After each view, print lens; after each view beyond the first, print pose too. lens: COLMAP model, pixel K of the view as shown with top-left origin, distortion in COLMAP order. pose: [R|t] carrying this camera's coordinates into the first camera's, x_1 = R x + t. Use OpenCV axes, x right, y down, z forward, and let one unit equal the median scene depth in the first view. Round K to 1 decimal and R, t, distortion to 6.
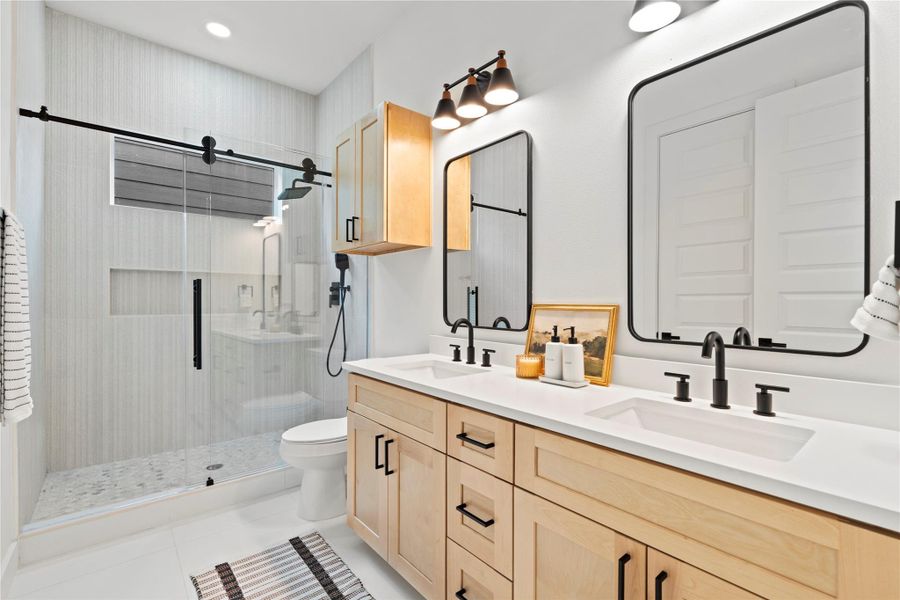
lens RADIAL K [[408.9, 0, 450.0], [0, 408.9, 300.0], [0, 0, 1]] dist [-0.002937, 0.000881]
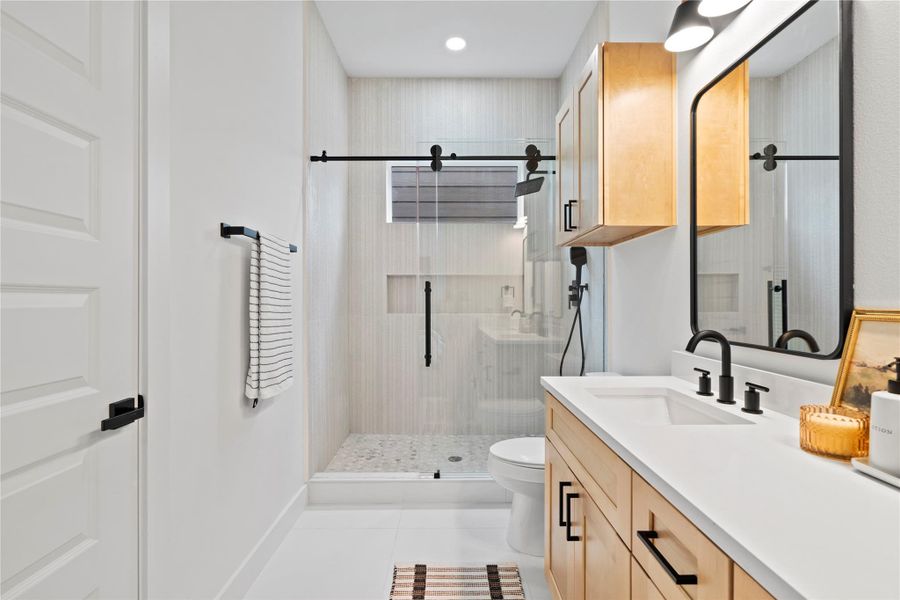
lens RADIAL K [[408.9, 0, 450.0], [0, 408.9, 300.0], [0, 0, 1]] dist [-0.002937, 0.000881]
pose [[0.771831, -0.002224, -0.635823, 0.102292], [0.003031, 0.999995, 0.000182, -0.002798], [0.635820, -0.002068, 0.771835, 0.206797]]
